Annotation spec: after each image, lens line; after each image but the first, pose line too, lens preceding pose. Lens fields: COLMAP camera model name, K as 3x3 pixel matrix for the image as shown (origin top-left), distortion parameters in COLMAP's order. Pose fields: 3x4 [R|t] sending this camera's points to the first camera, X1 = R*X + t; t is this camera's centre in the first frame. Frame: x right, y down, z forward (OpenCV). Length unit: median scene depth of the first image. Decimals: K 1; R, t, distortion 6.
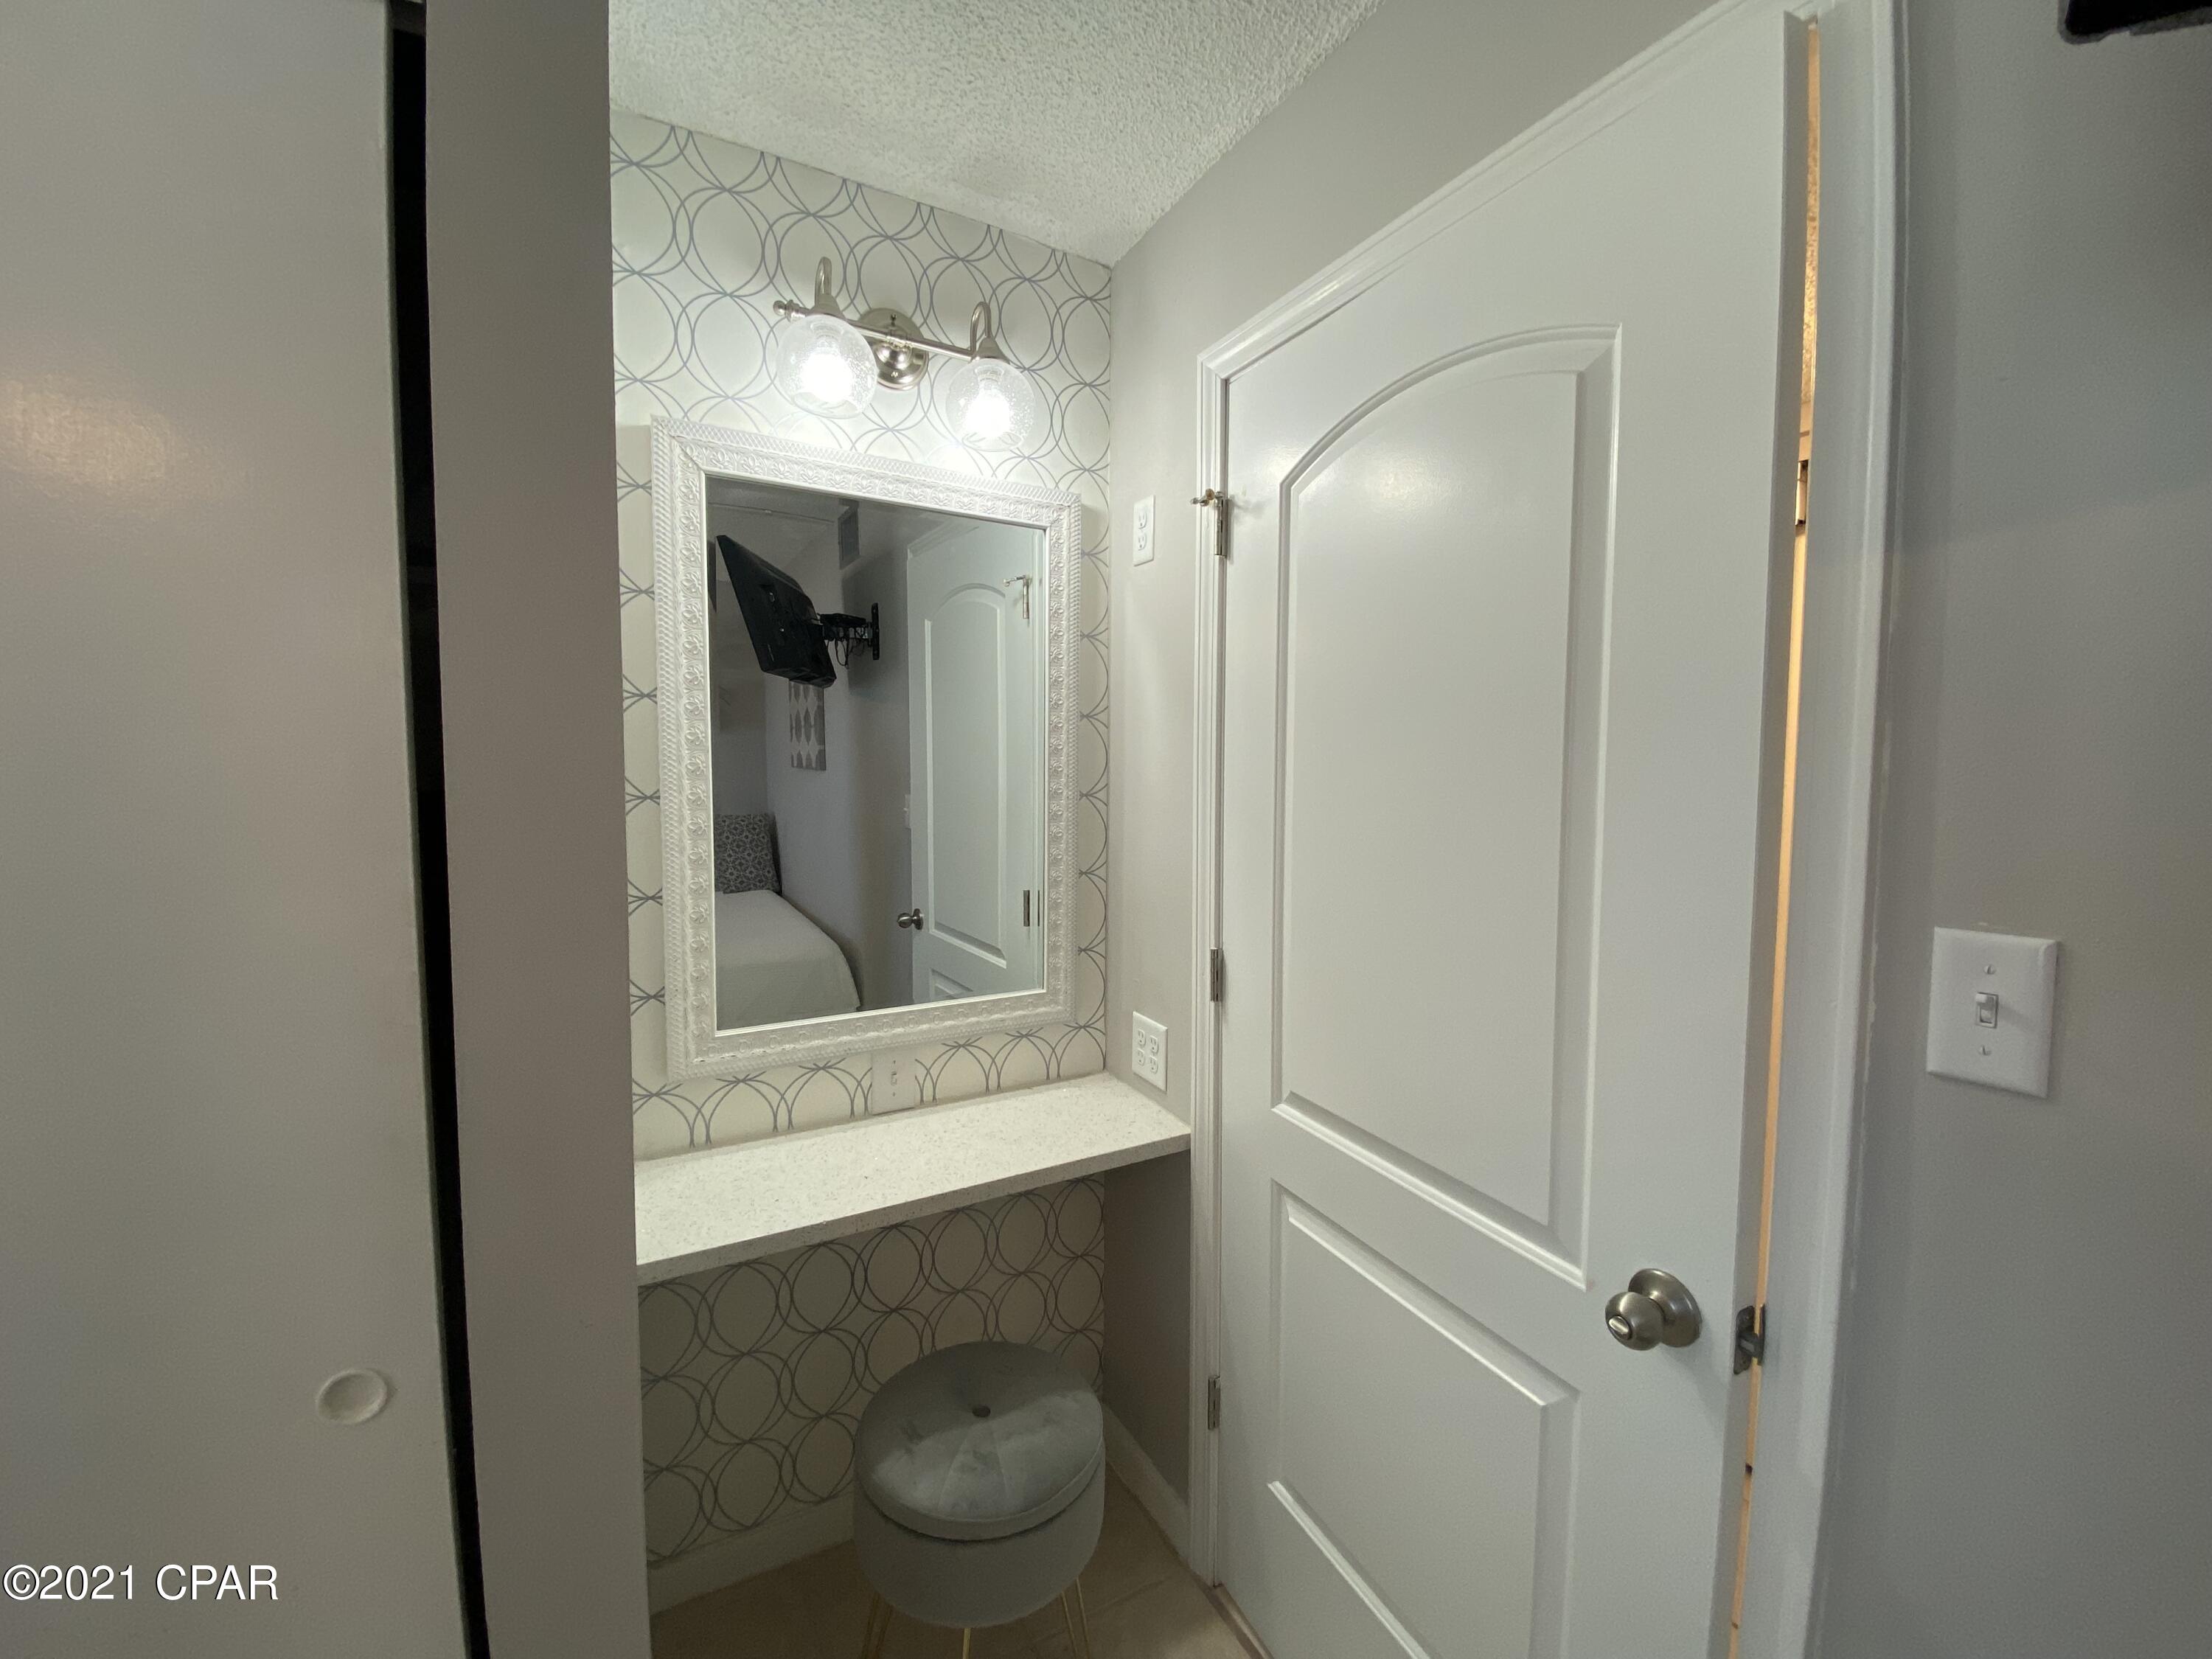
lens RADIAL K [[905.1, 0, 1107.1], [0, 905.1, 825.6], [0, 0, 1]] dist [0.015557, -0.017992]
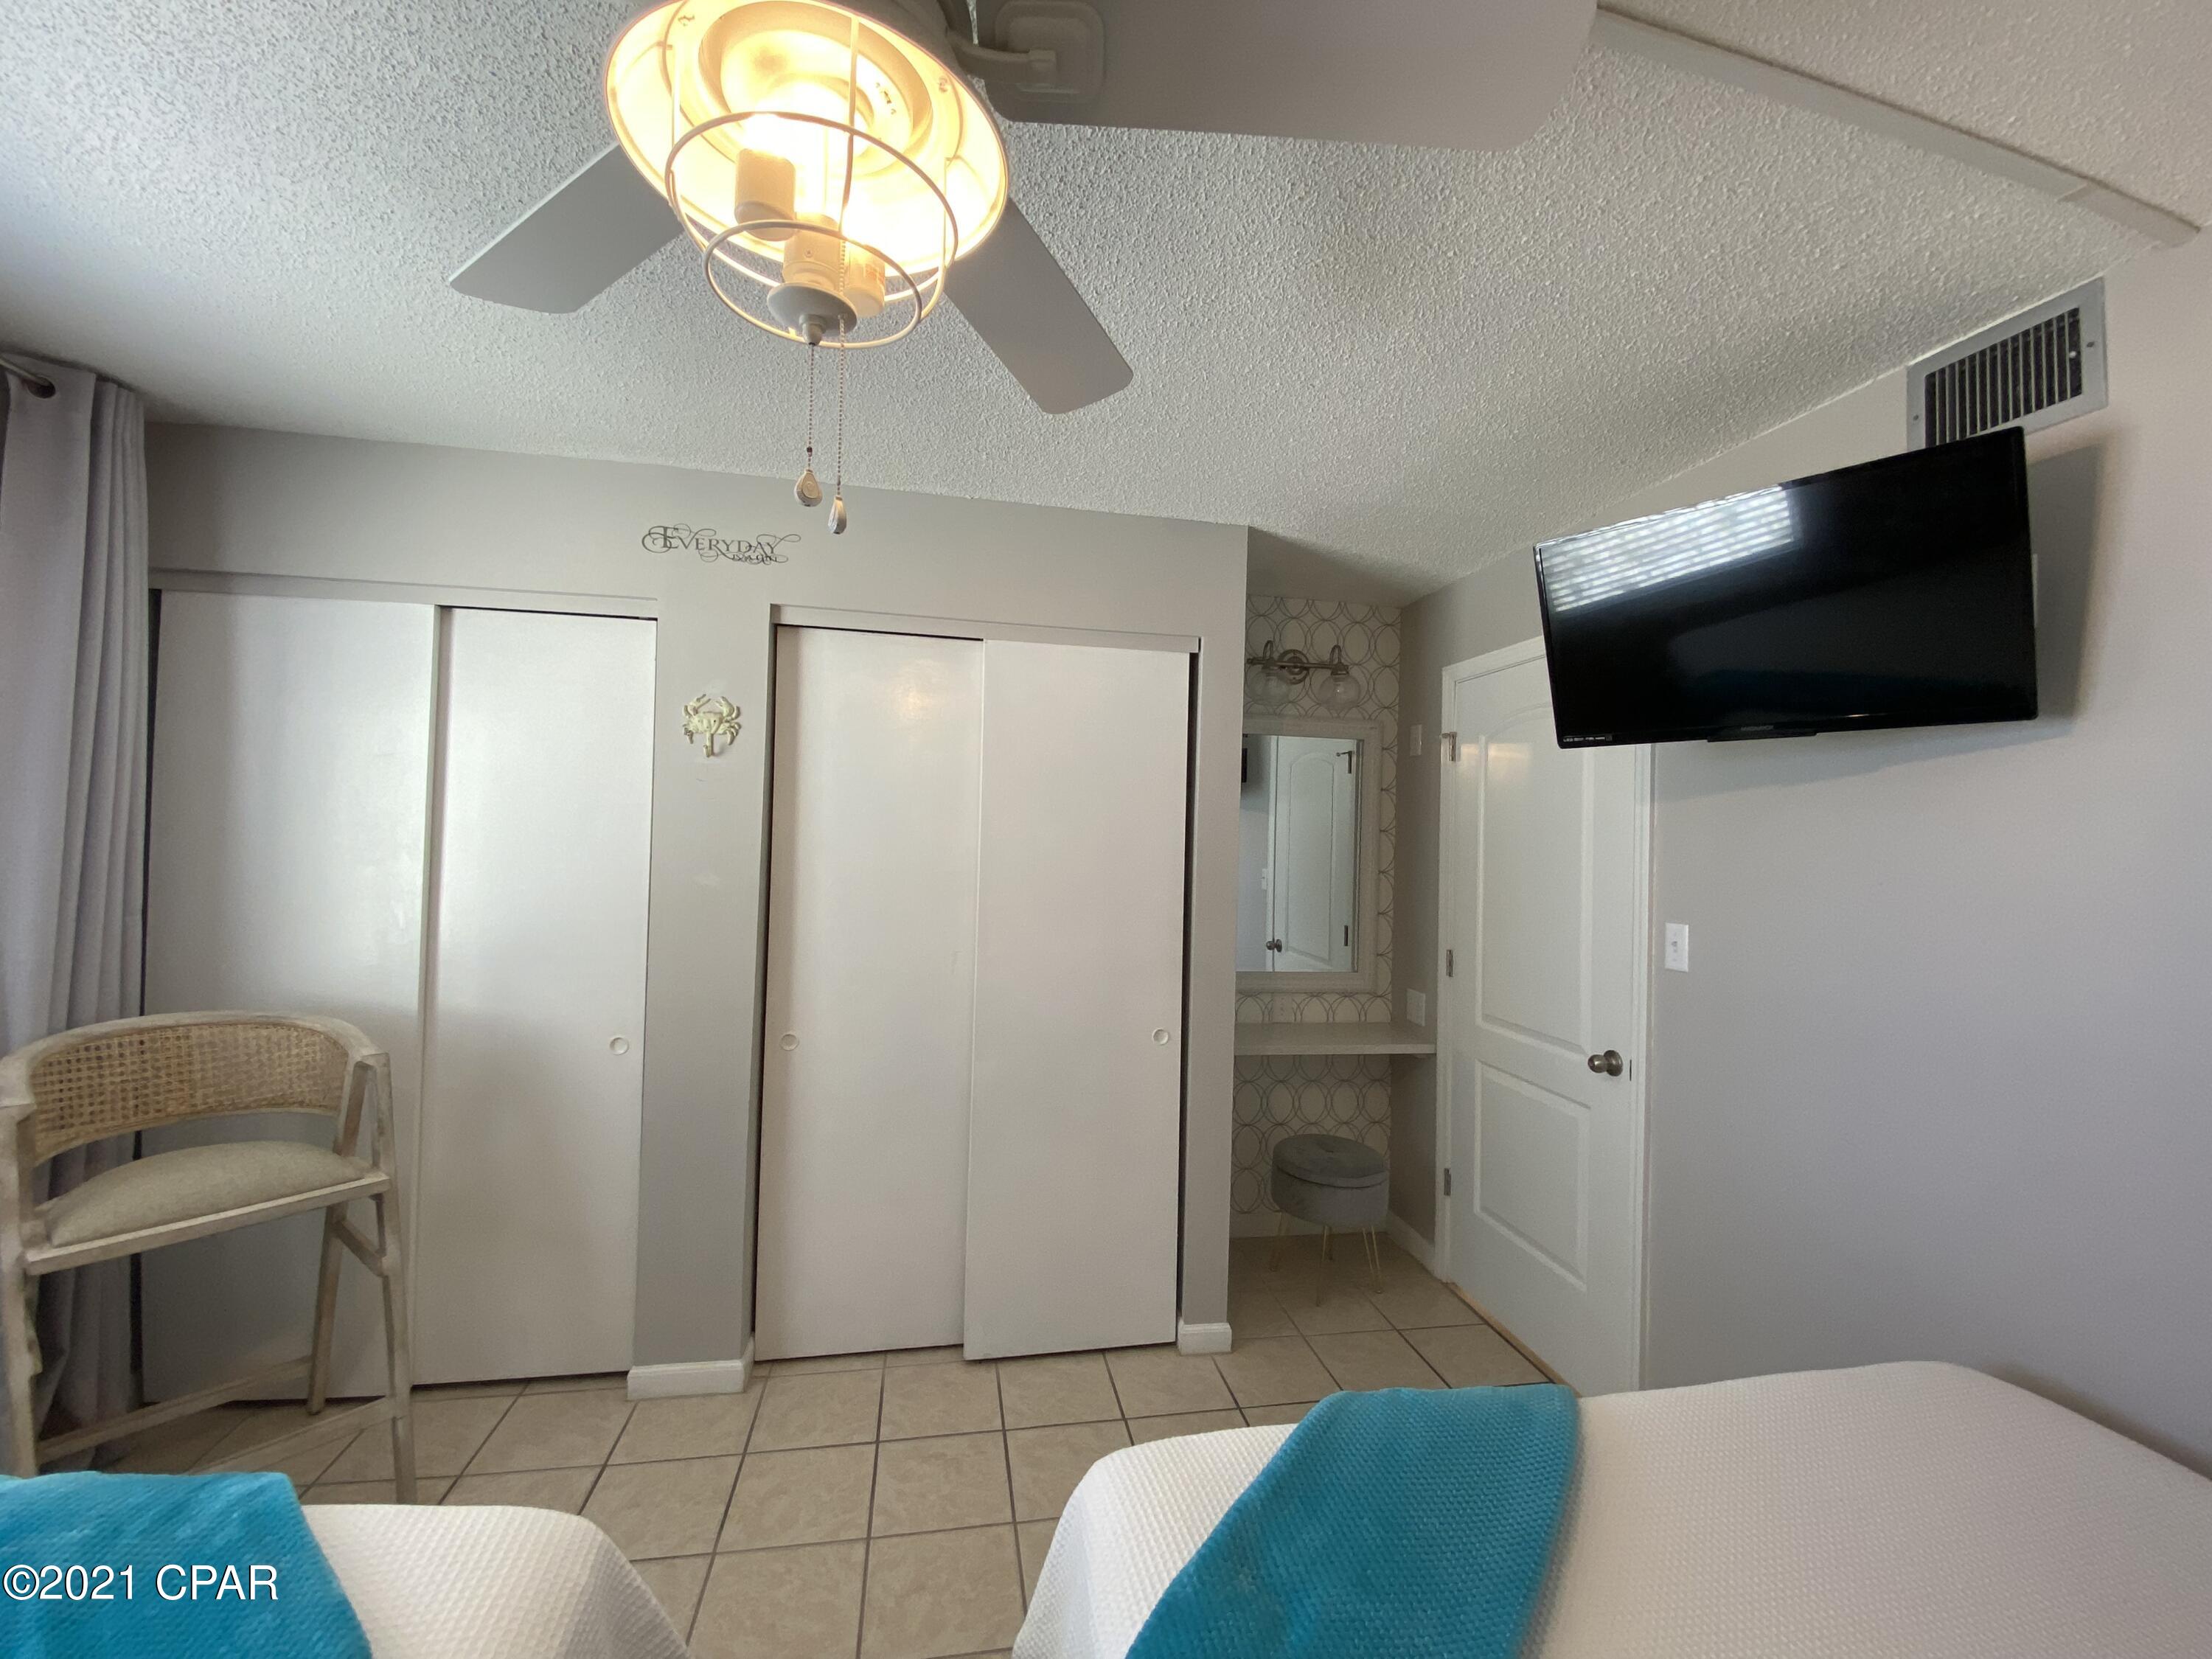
lens RADIAL K [[905.1, 0, 1107.5], [0, 905.1, 822.3], [0, 0, 1]] dist [0.015557, -0.017992]
pose [[0.950565, 0.018172, -0.309993, 0.011265], [-0.045428, 0.995684, -0.080934, 0.046101], [0.307184, 0.091016, 0.947288, -1.139985]]
